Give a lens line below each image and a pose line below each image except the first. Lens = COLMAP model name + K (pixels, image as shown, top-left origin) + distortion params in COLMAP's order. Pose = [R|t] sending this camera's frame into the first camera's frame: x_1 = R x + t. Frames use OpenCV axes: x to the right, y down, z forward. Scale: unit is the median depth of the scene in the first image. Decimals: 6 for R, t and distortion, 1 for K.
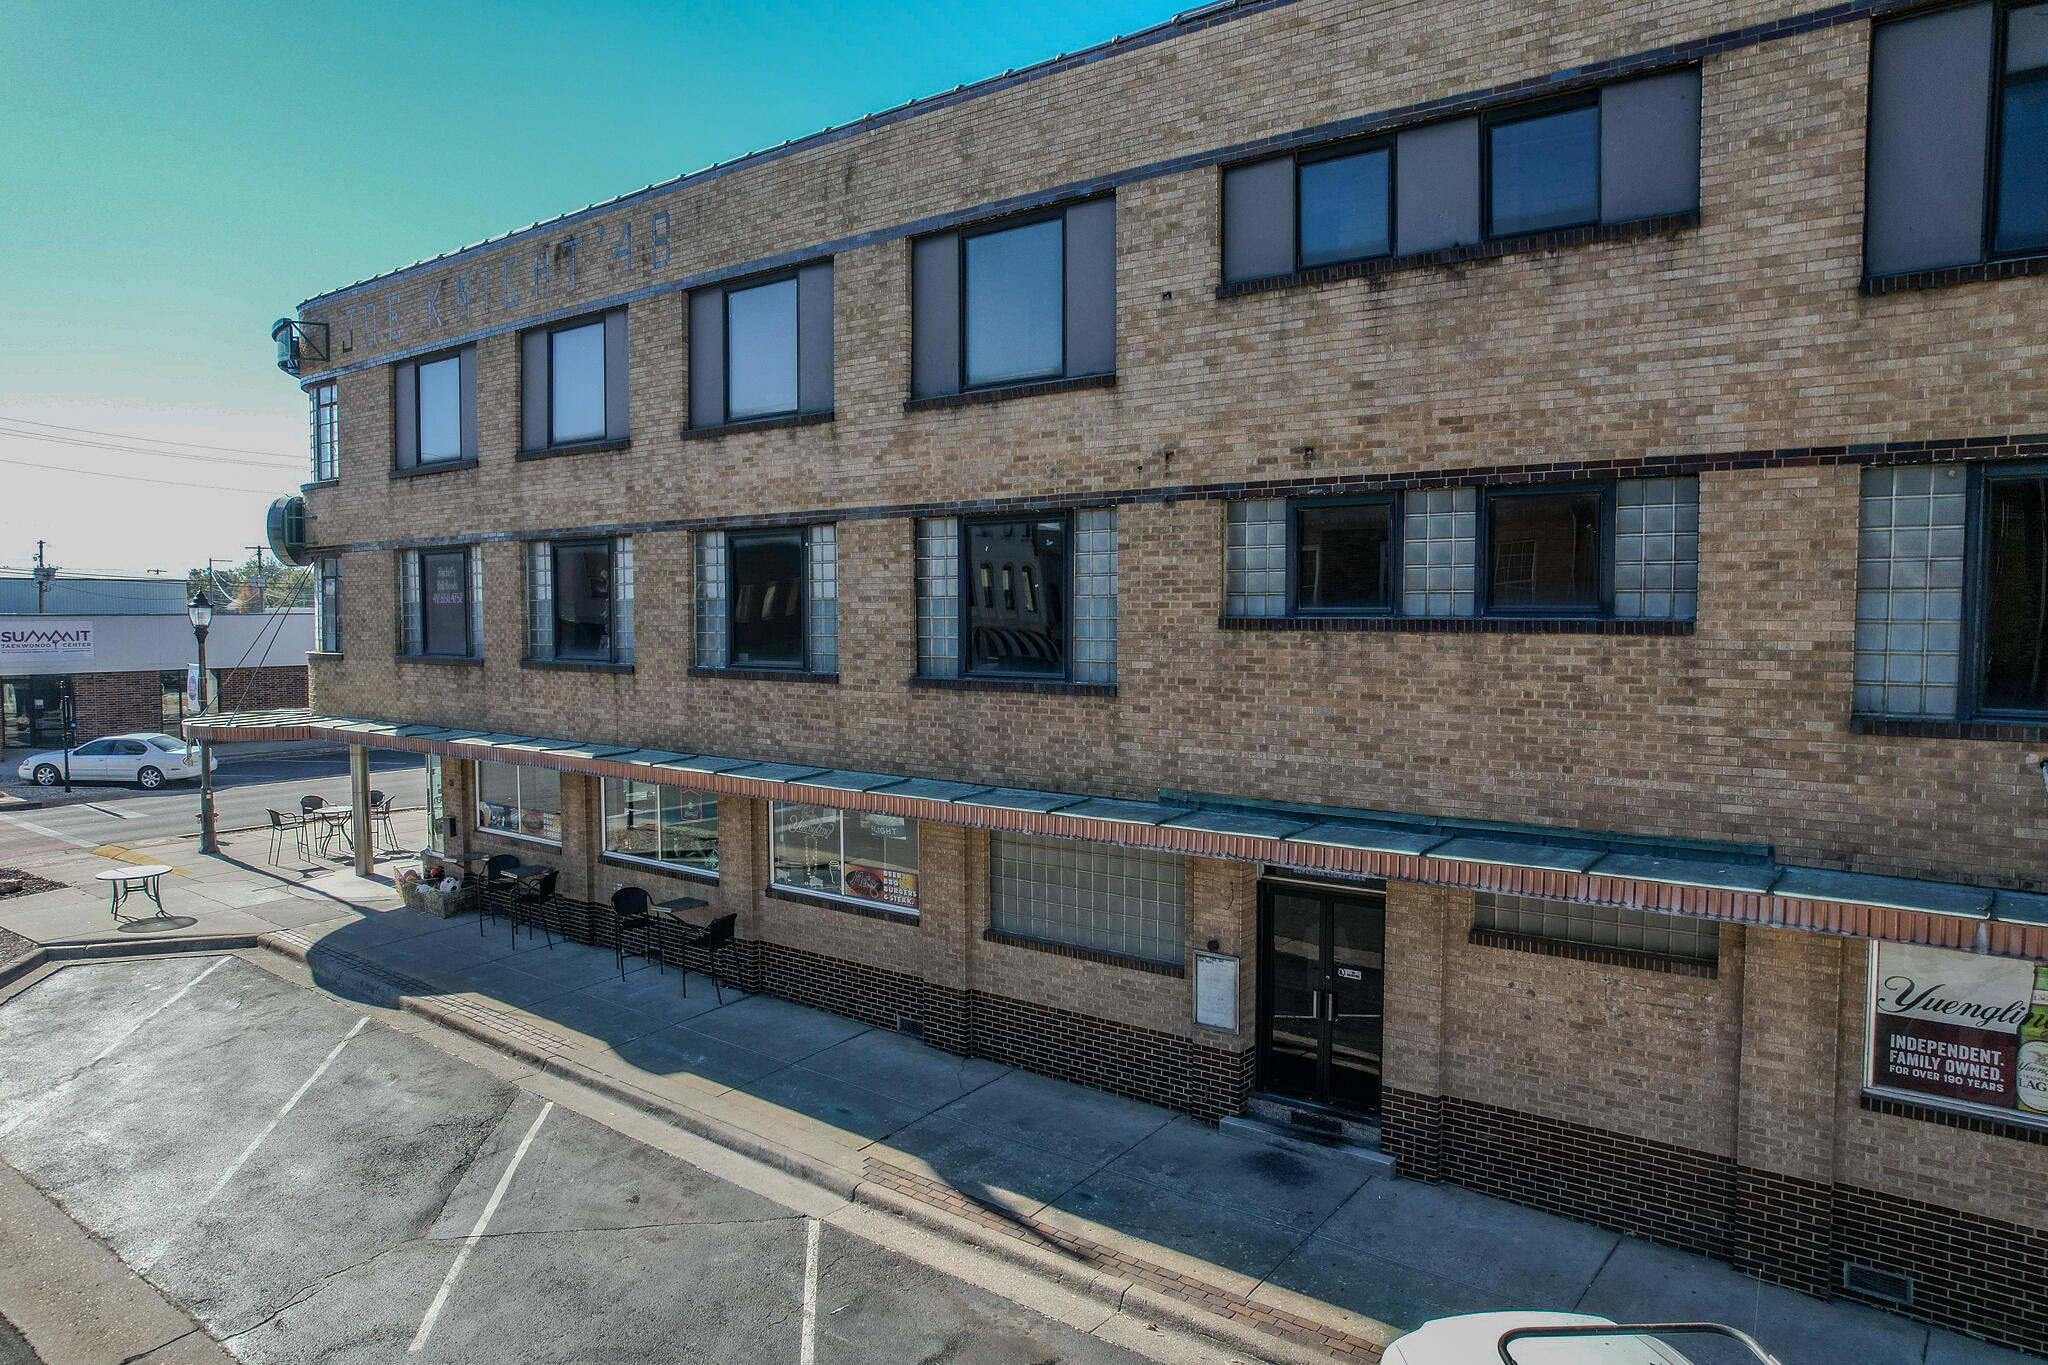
lens RADIAL K [[1314.5, 0, 1024.0], [0, 1314.5, 682.5], [0, 0, 1]] dist [-0.057670, 0.029958]
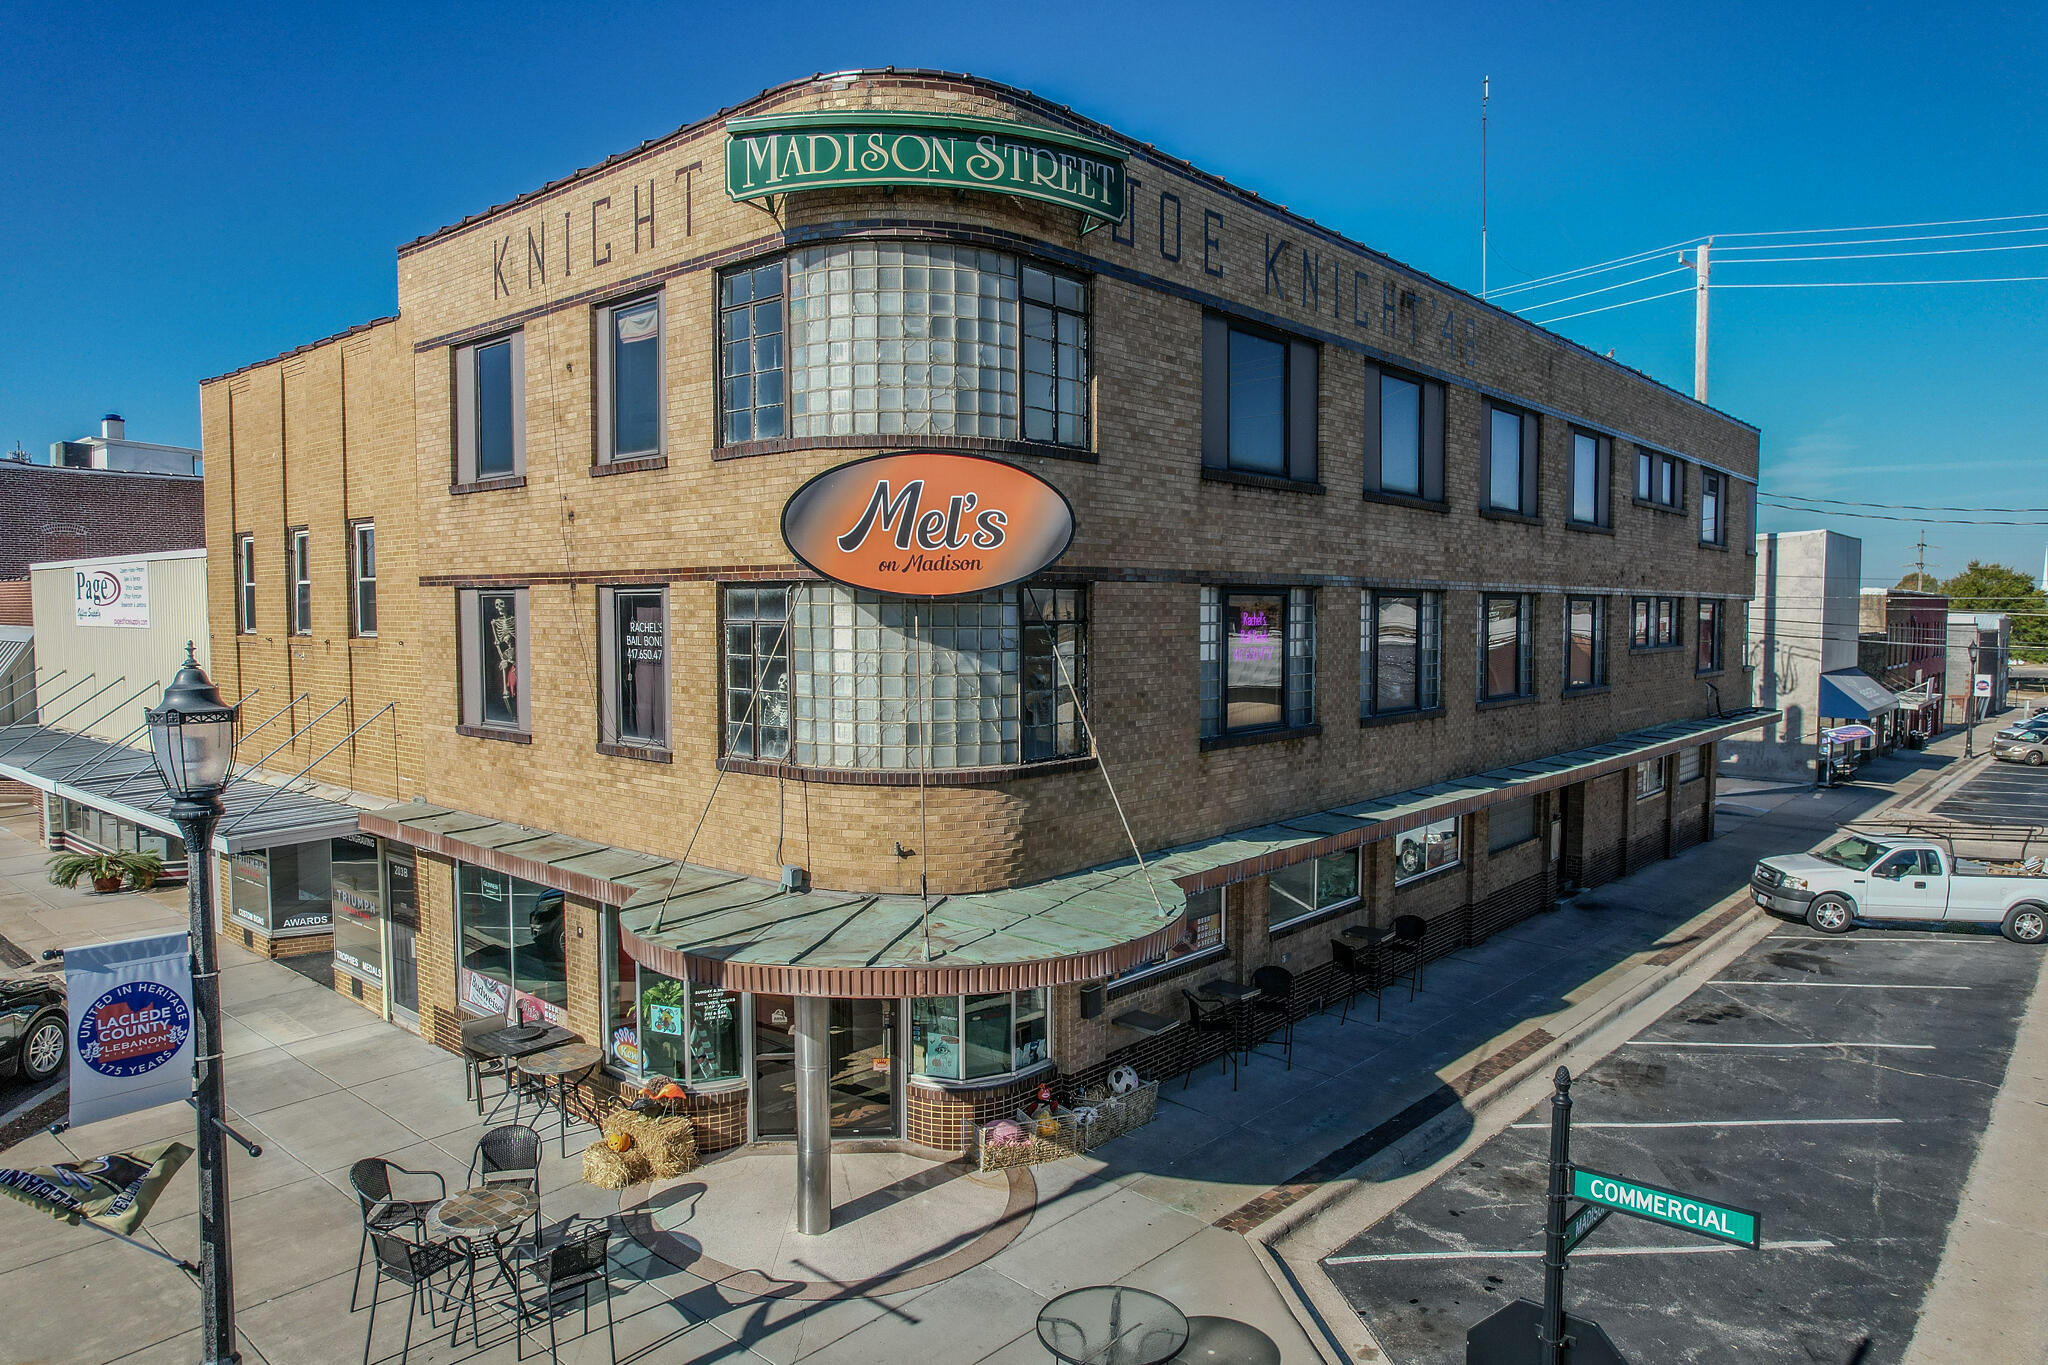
lens RADIAL K [[1289.5, 0, 1024.0], [0, 1289.5, 682.5], [0, 0, 1]] dist [-0.036190, -0.033588]
pose [[0.076838, -0.054799, 0.995537, -1.266425], [0.055959, 0.997152, 0.050569, -0.098933], [-0.995472, 0.051823, 0.079686, 1.137725]]
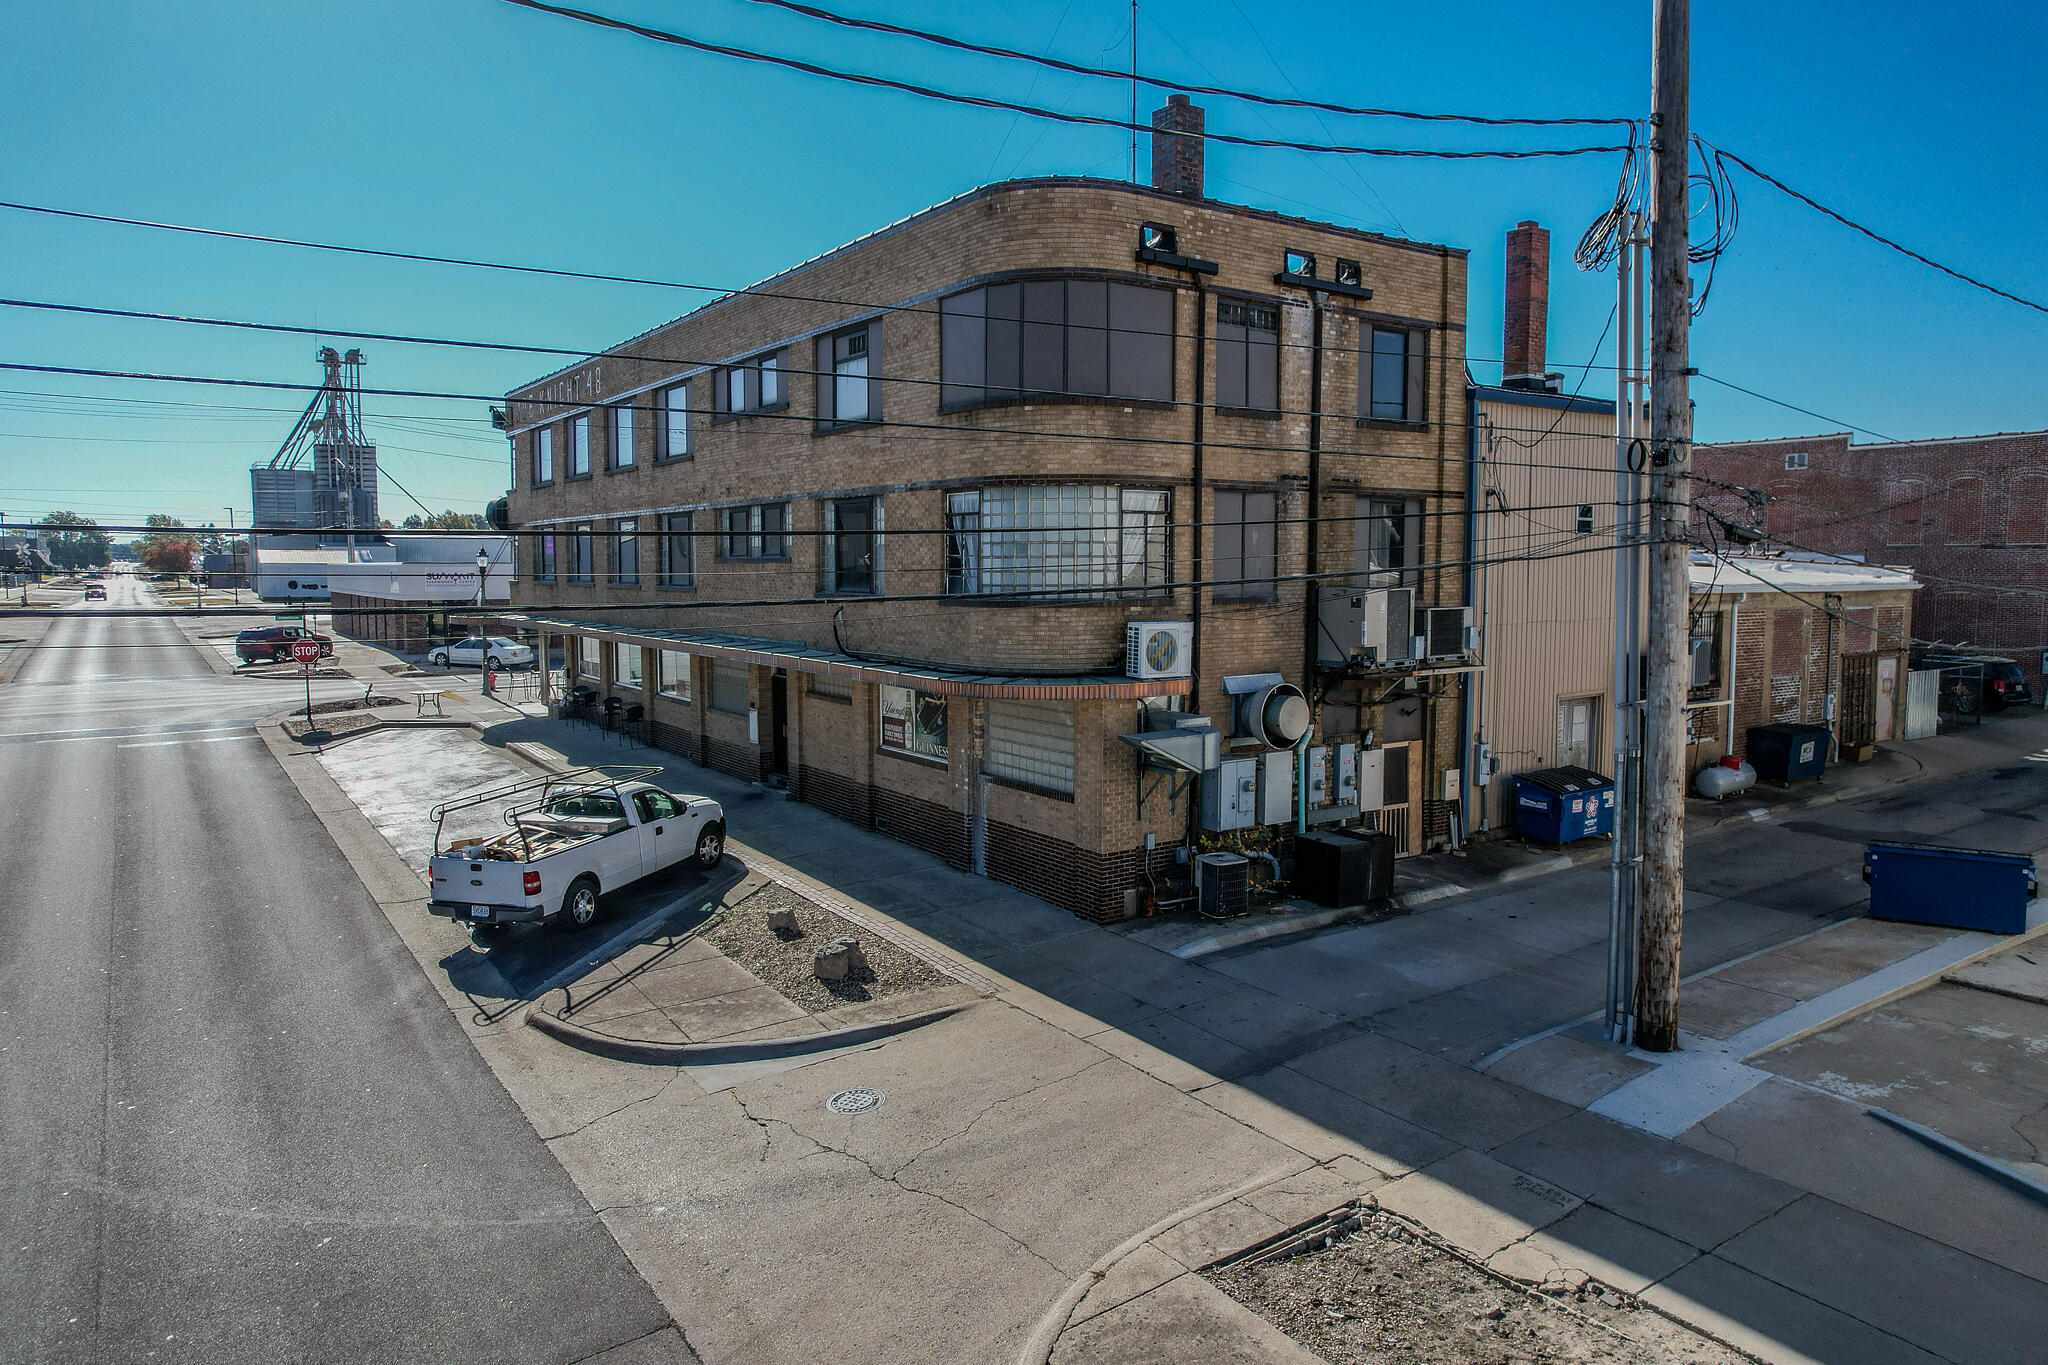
lens RADIAL K [[1314.5, 0, 1024.0], [0, 1314.5, 682.5], [0, 0, 1]] dist [-0.057670, 0.029958]
pose [[0.953661, 0.026074, -0.299753, 0.872441], [-0.014195, 0.999028, 0.041741, 0.042720], [0.300550, -0.035552, 0.953103, -0.694630]]
